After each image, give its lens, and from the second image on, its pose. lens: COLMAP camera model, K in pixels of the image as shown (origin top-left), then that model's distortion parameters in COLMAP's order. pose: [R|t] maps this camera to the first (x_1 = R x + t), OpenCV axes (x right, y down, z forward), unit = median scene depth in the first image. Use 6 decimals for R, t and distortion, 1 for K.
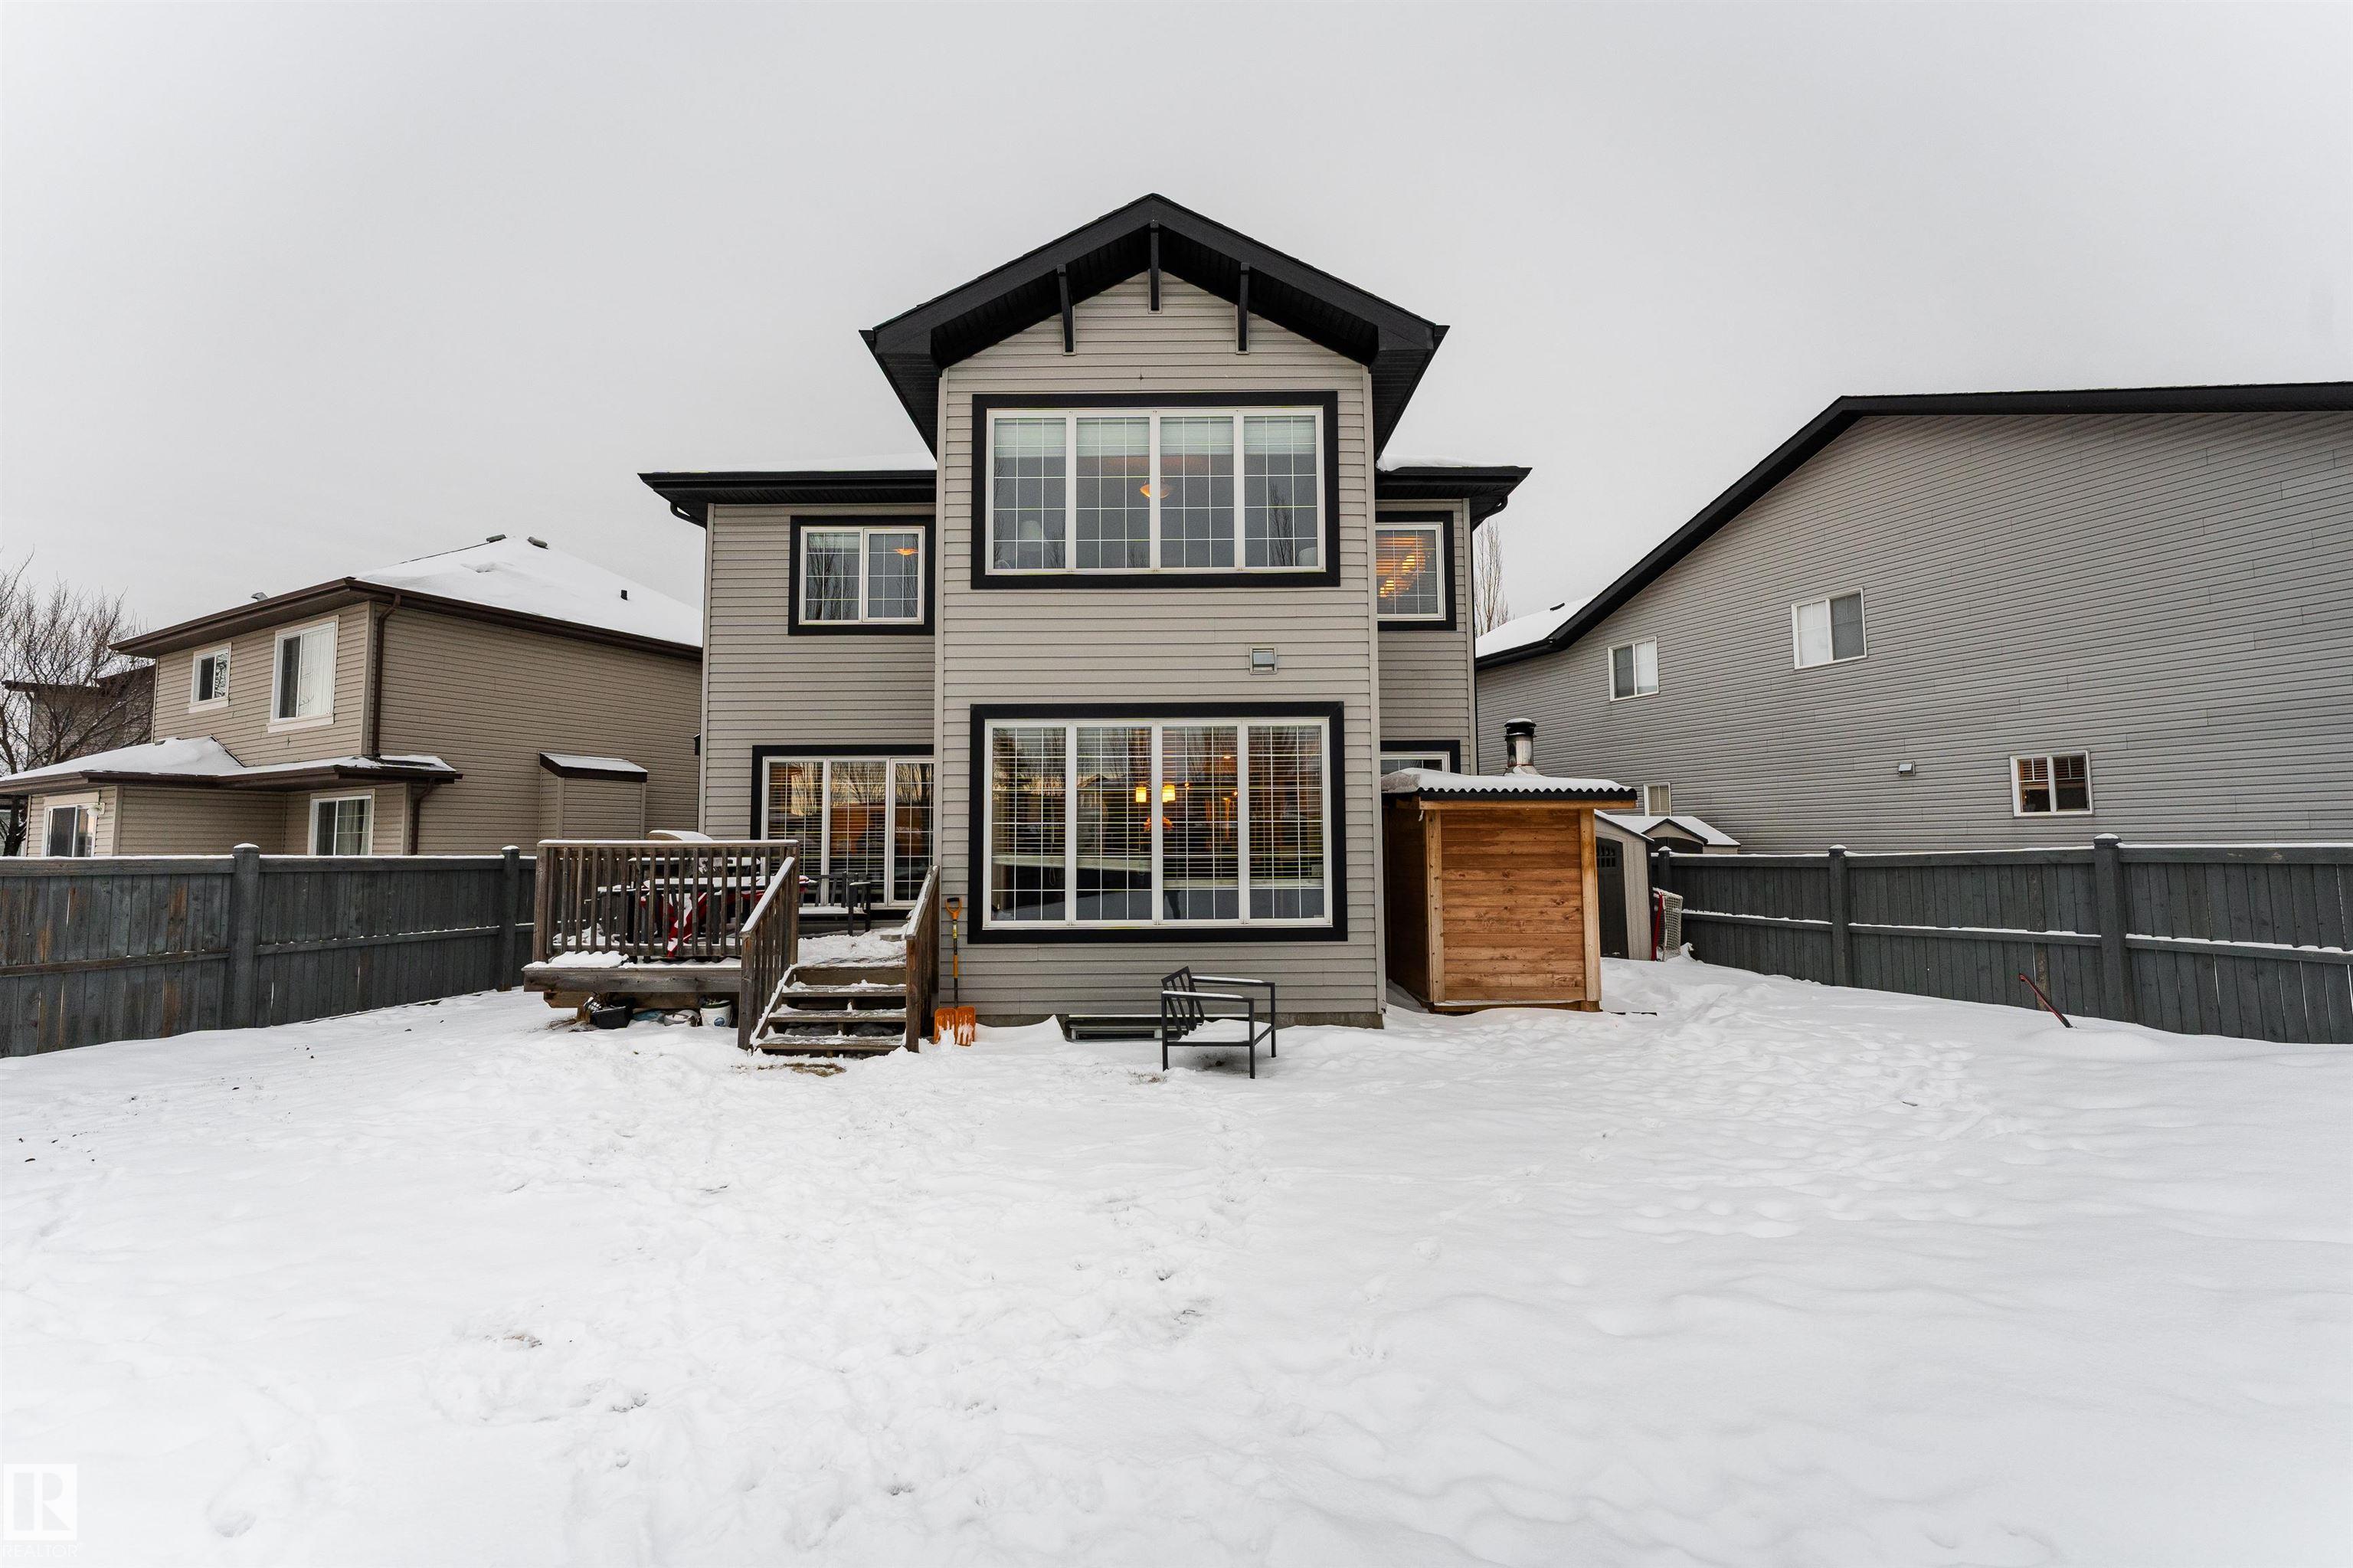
lens RADIAL K [[947.6, 0, 1176.5], [0, 947.6, 784.0], [0, 0, 1]] dist [0.000765, 0.000171]
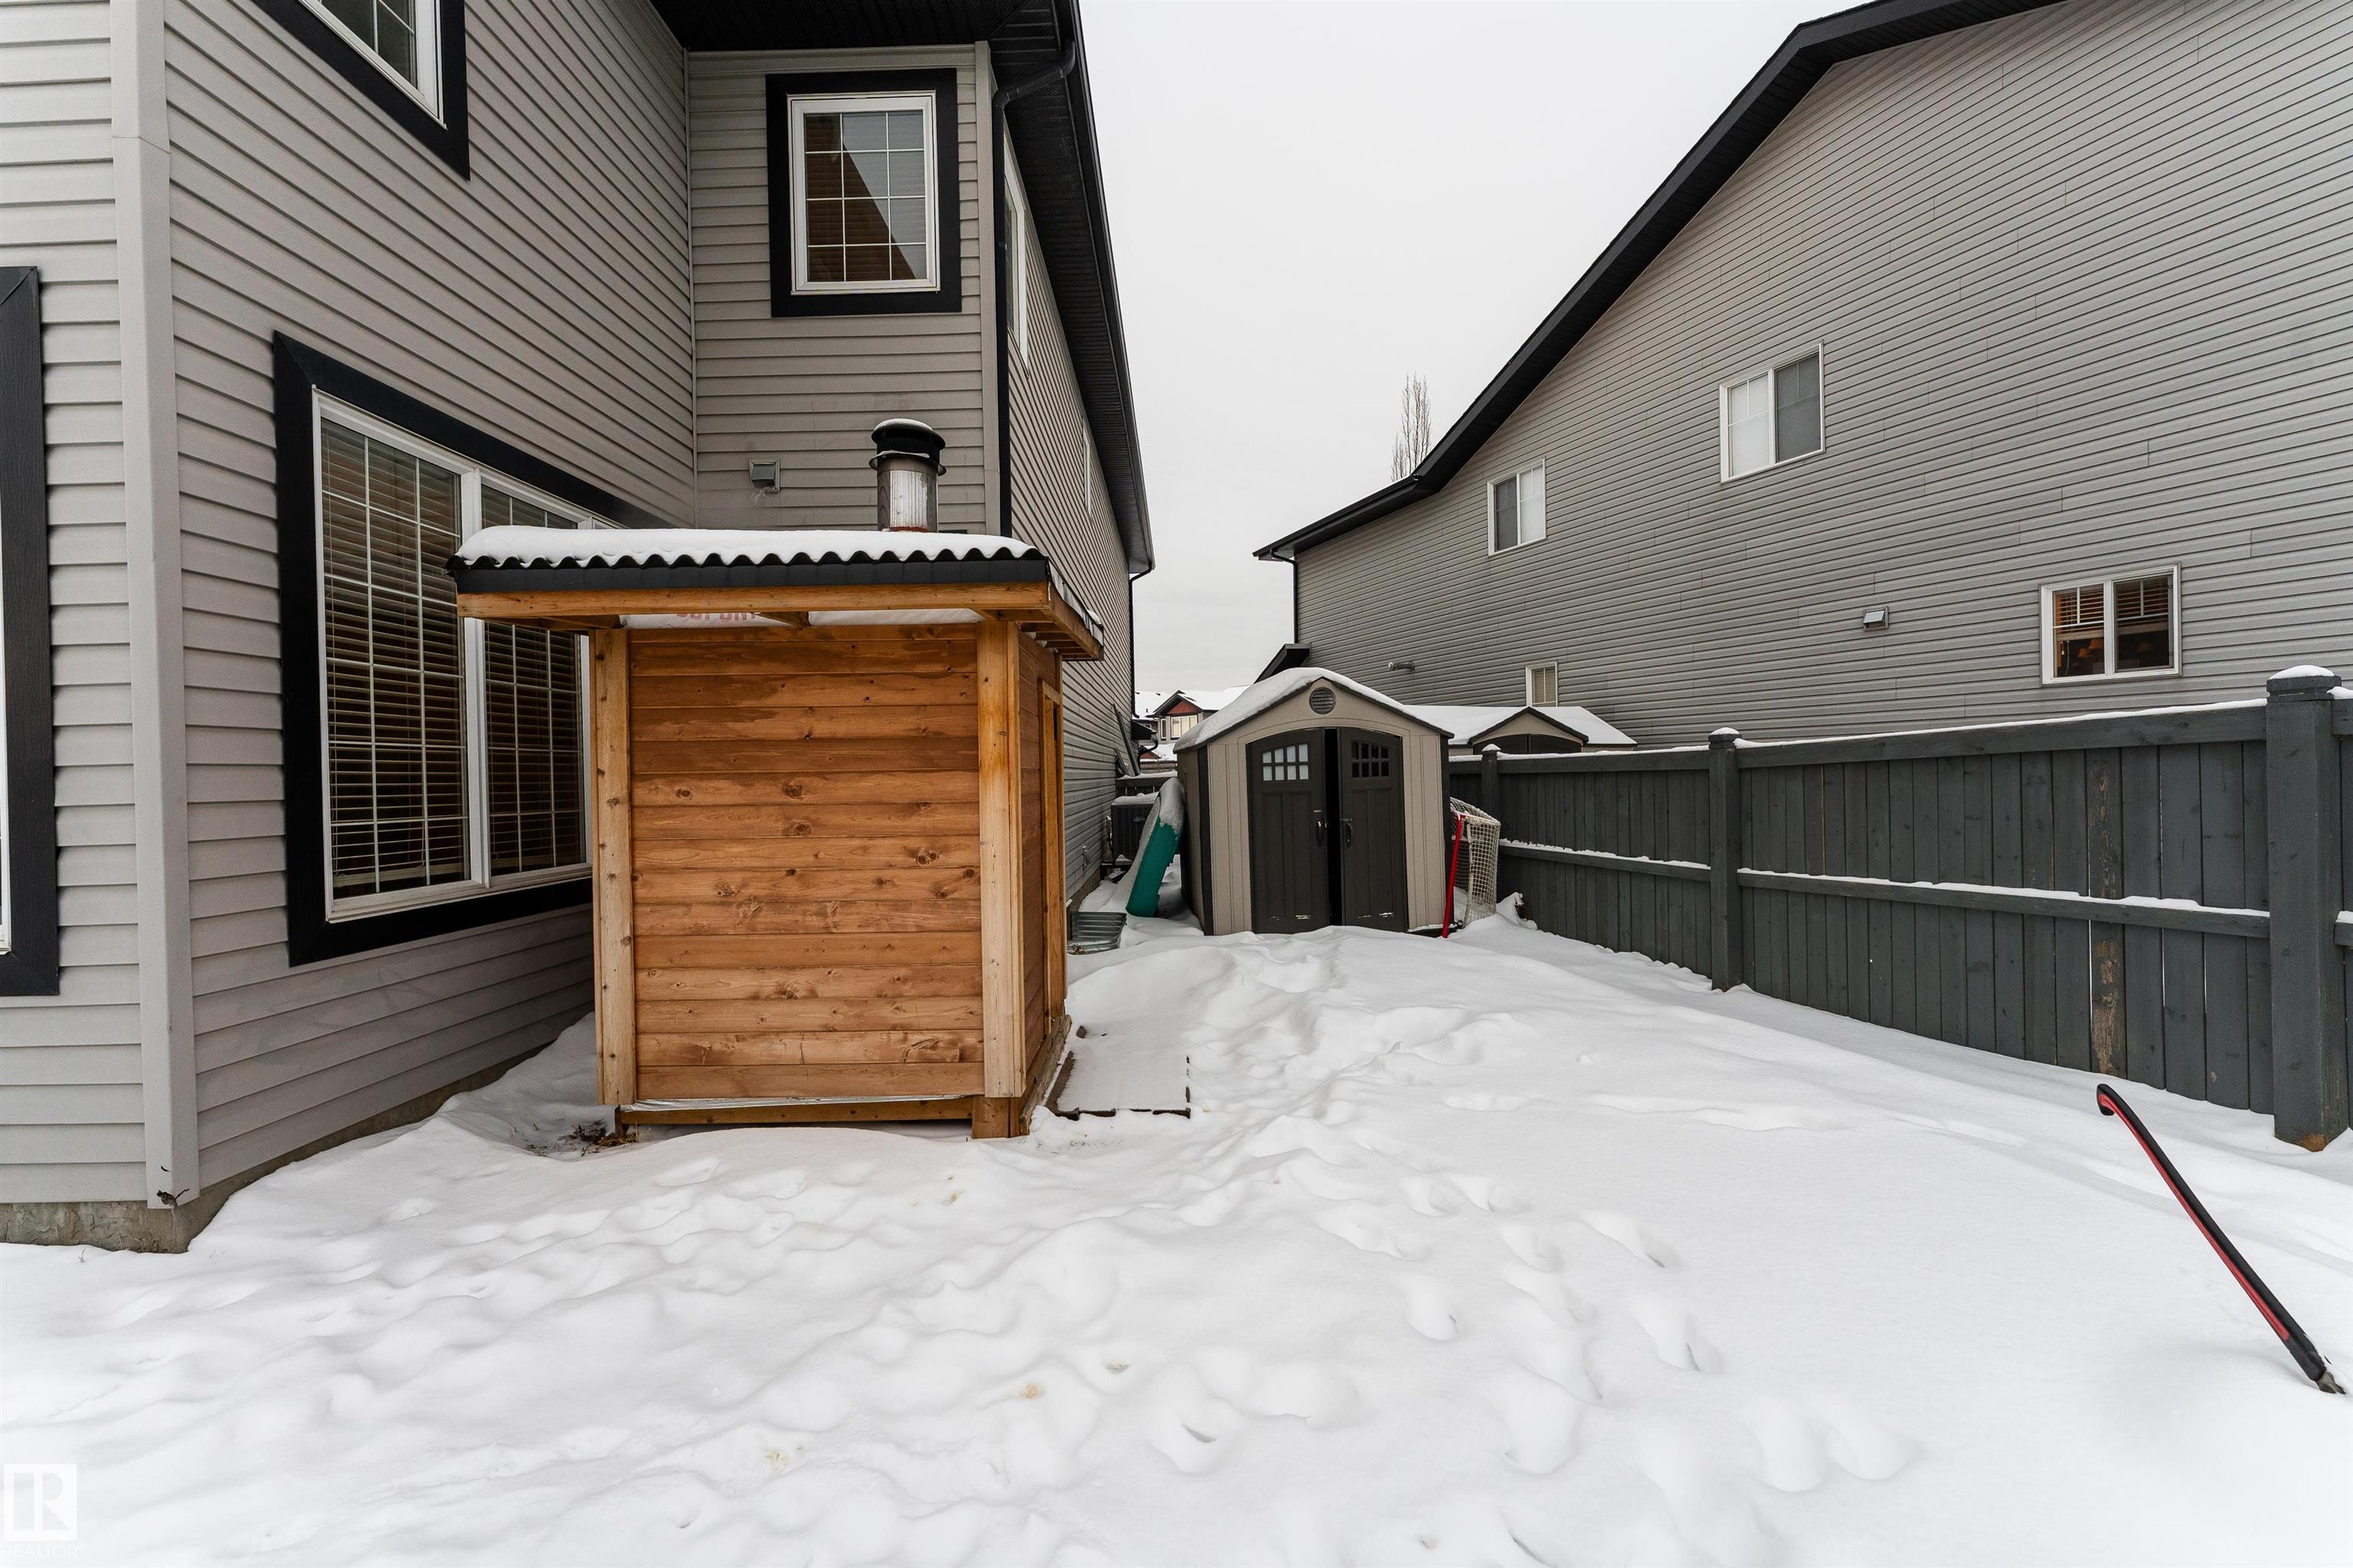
lens RADIAL K [[929.3, 0, 1176.5], [0, 929.3, 784.0], [0, 0, 1]] dist [-0.000105, -0.000052]
pose [[0.999794, -0.015812, -0.012747, 0.411683], [0.016786, 0.996631, 0.080276, 0.051309], [0.011435, -0.080473, 0.996691, 0.486021]]
